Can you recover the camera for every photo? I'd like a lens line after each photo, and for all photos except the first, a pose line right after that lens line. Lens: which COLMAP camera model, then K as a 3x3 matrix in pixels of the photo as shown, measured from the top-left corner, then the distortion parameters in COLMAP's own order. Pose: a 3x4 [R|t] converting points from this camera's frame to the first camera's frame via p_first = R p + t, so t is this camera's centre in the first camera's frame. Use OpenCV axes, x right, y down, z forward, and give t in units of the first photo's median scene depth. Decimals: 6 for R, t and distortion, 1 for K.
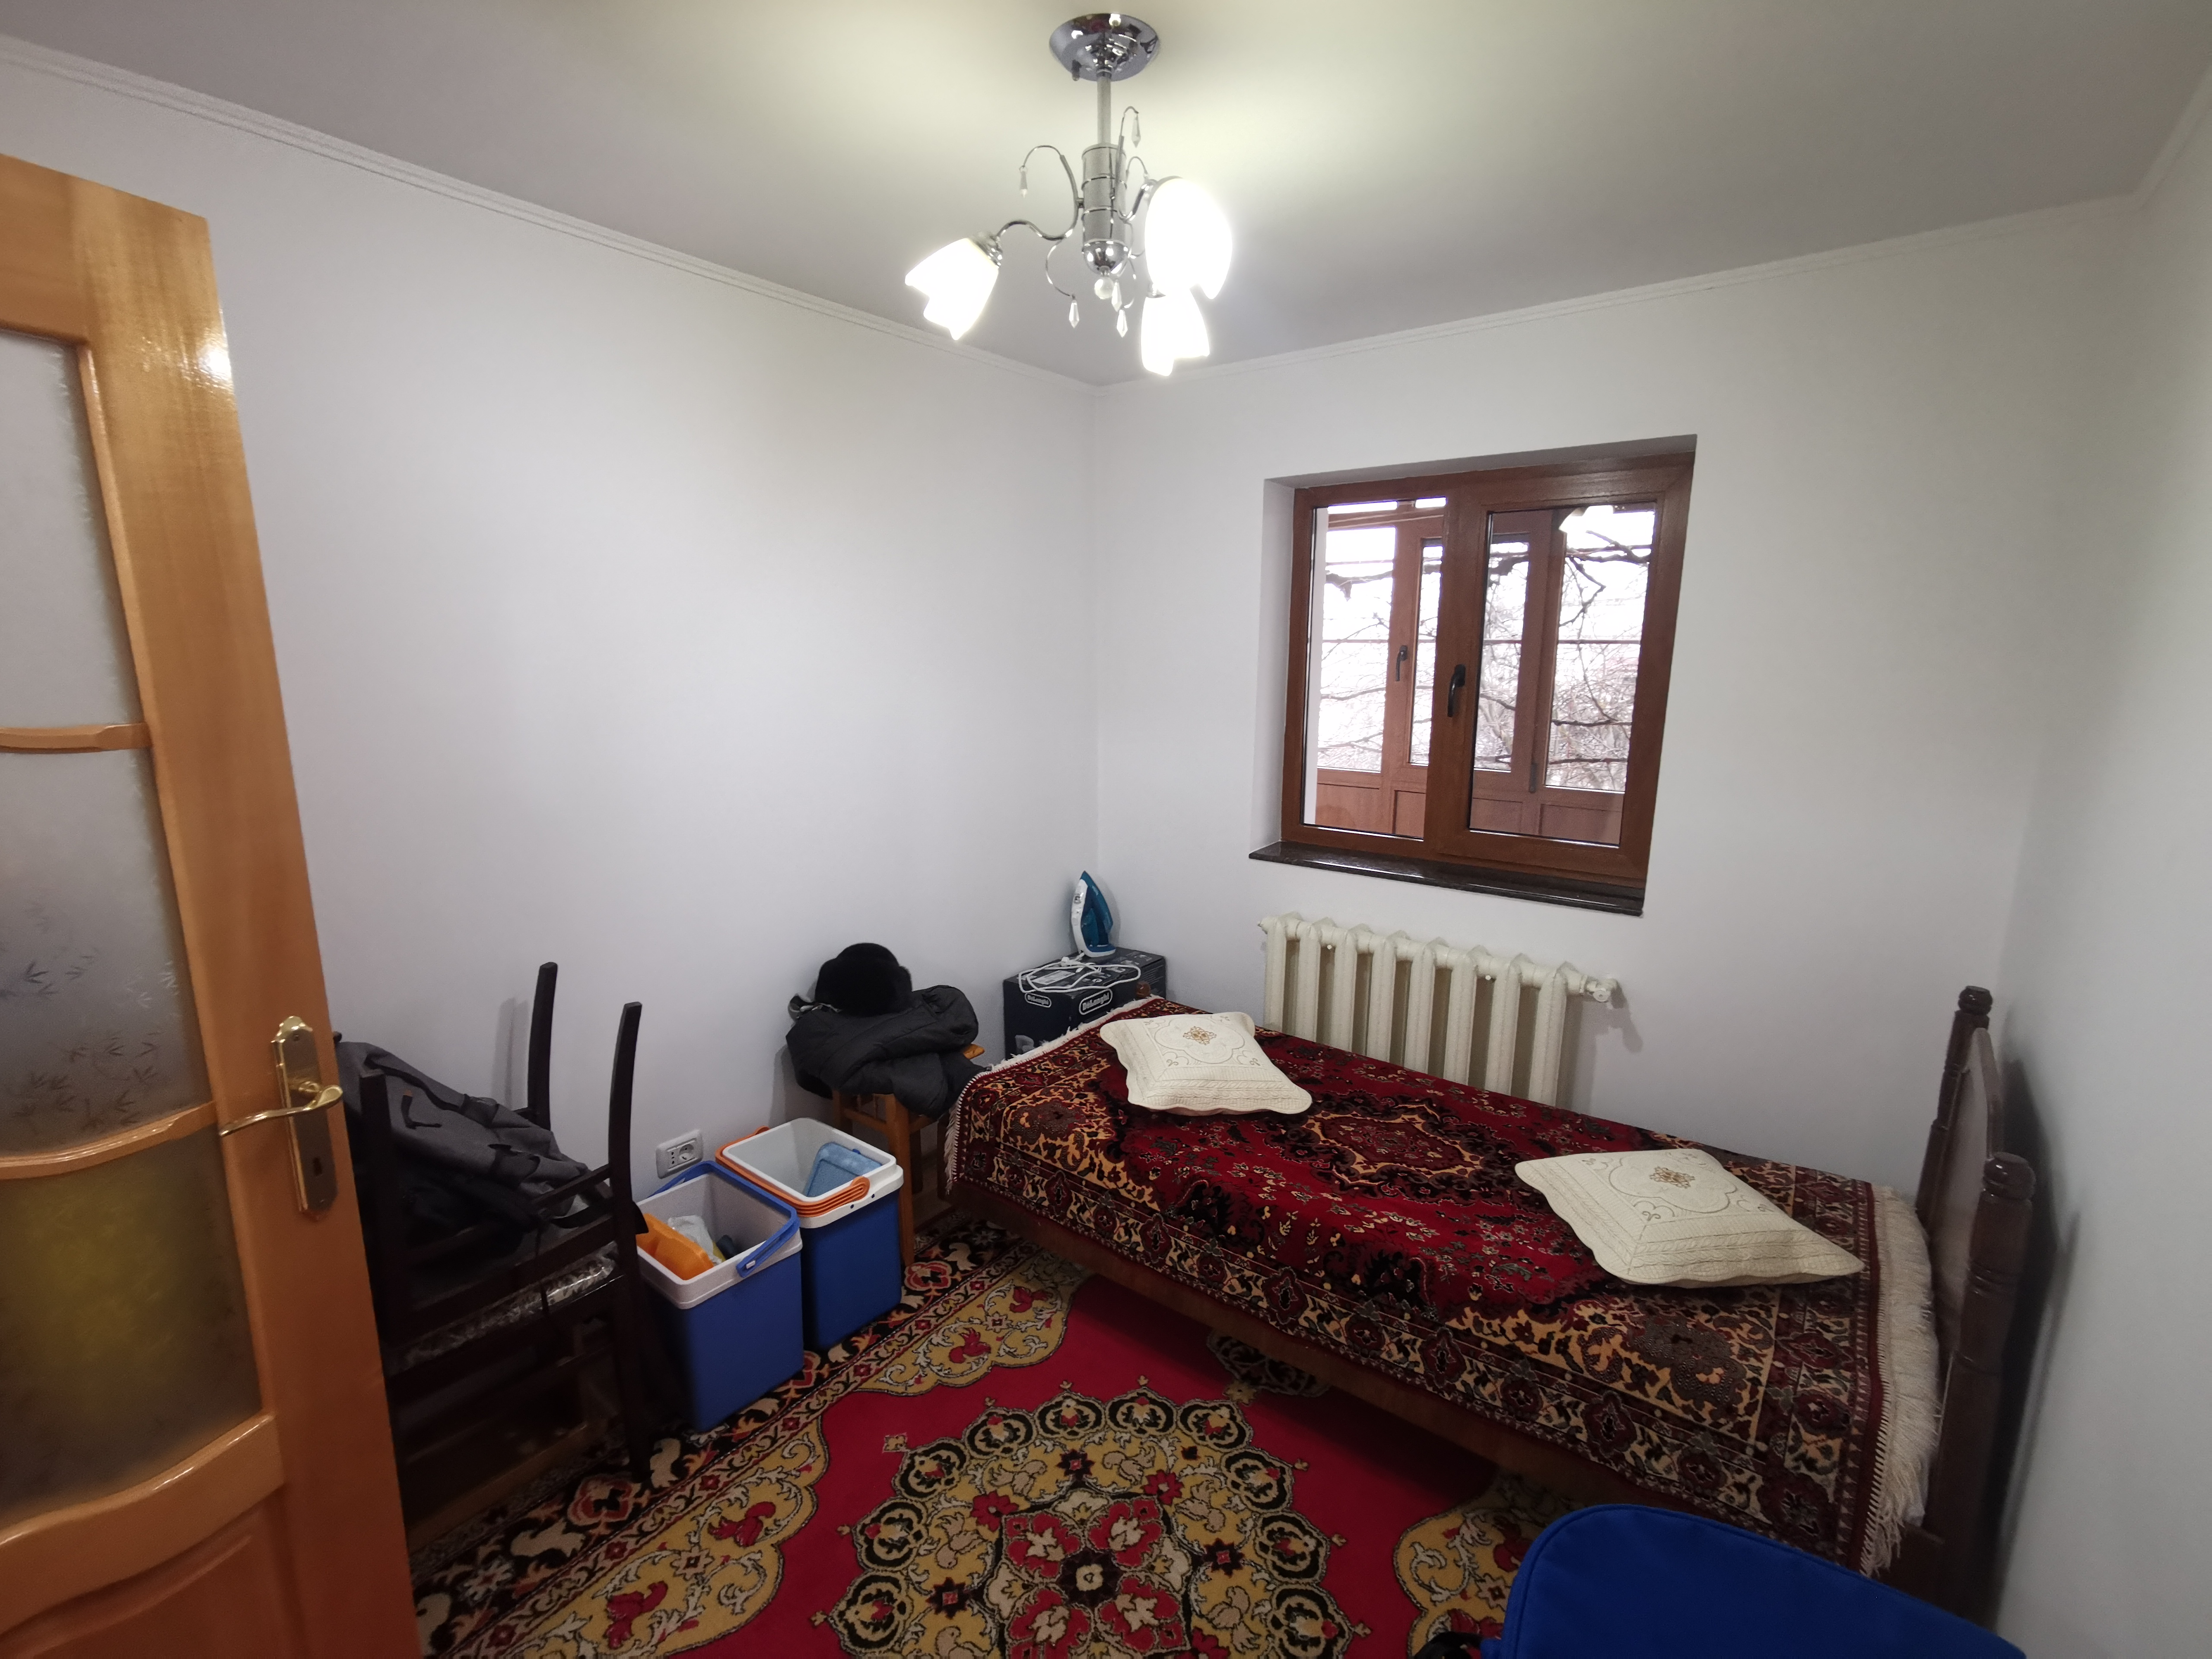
lens RADIAL K [[1016.0, 0, 1111.9], [0, 1016.0, 830.6], [0, 0, 1]] dist [-0.009045, 0.012768]
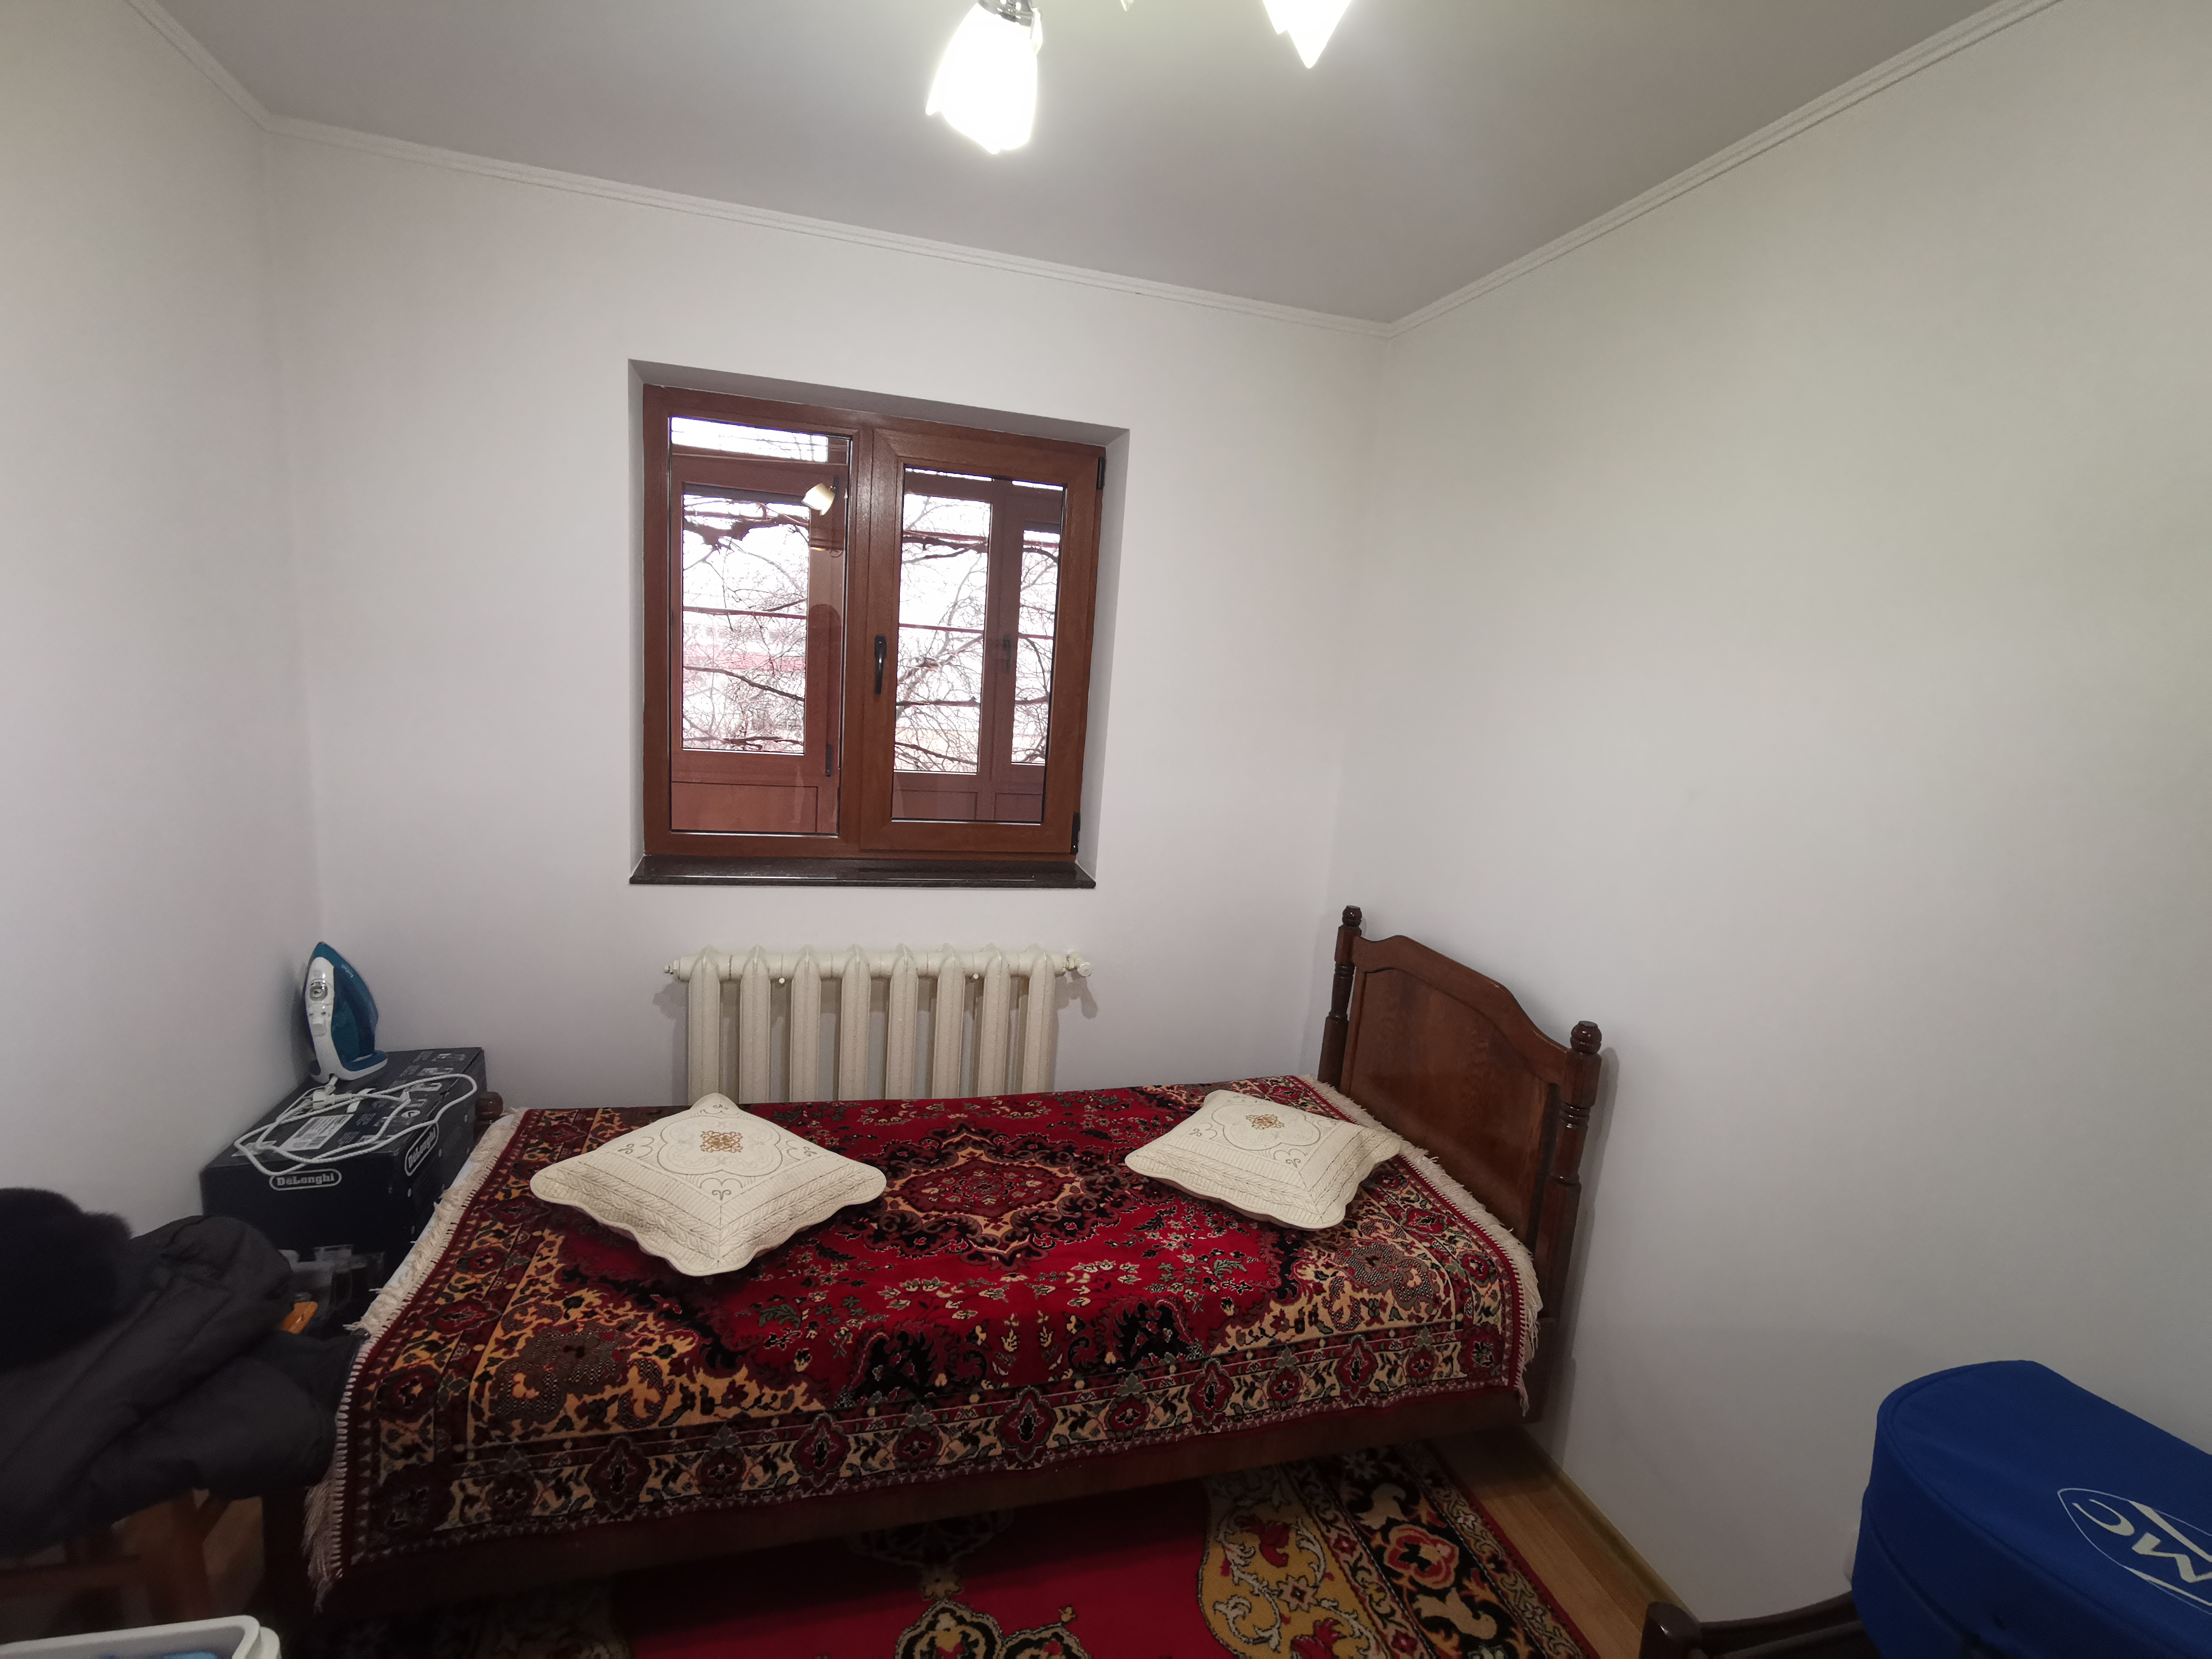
lens RADIAL K [[1016.0, 0, 1111.9], [0, 1016.0, 830.6], [0, 0, 1]] dist [-0.009045, 0.012768]
pose [[0.604058, -0.093036, 0.791491, -0.337301], [0.078799, 0.995268, 0.056850, -0.037454], [-0.793035, 0.028028, 0.608531, 0.412188]]
